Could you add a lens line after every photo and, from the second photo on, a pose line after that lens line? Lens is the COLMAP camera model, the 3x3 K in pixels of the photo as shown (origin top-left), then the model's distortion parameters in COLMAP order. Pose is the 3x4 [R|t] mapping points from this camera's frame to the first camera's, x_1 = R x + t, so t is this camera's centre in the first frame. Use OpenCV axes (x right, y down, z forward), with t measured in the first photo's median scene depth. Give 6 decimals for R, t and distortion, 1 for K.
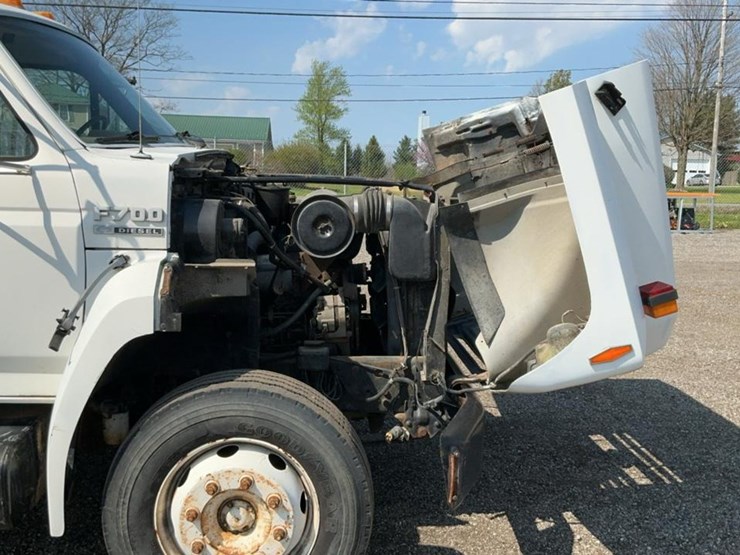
lens RADIAL K [[790.6, 0, 371.5], [0, 790.6, 271.9], [0, 0, 1]] dist [0.036042, 0.000000]
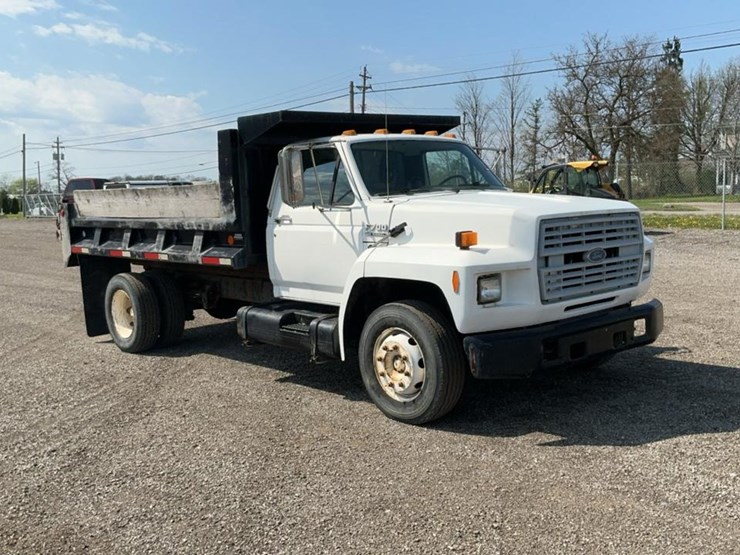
lens RADIAL K [[790.6, 0, 353.3], [0, 790.6, 270.6], [0, 0, 1]] dist [0.036042, 0.000000]
pose [[0.620155, 0.034946, -0.783701, 1.408606], [-0.058833, 0.998266, -0.002042, 0.058935], [0.782270, 0.047373, 0.621135, -0.449546]]
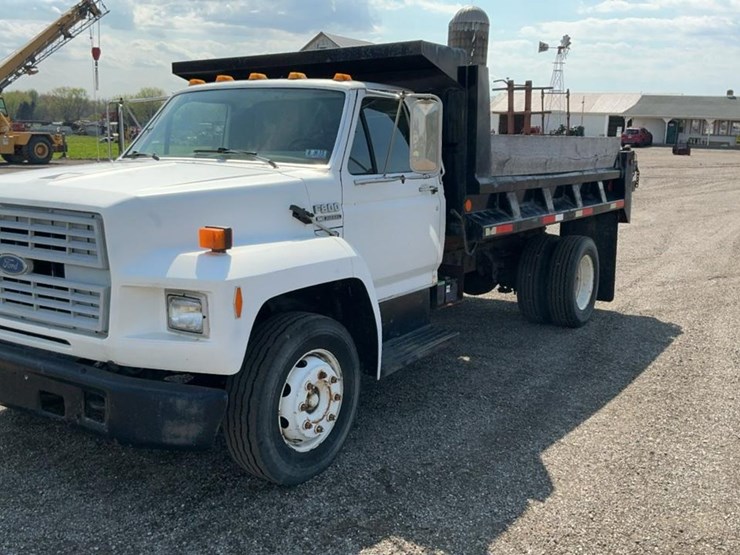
lens RADIAL K [[790.6, 0, 367.9], [0, 790.6, 280.2], [0, 0, 1]] dist [0.036042, 0.000000]
pose [[-0.595448, 0.111717, -0.795589, 0.910077], [-0.132375, 0.963106, 0.234314, -0.425476], [0.792413, 0.244838, -0.558691, 2.732541]]
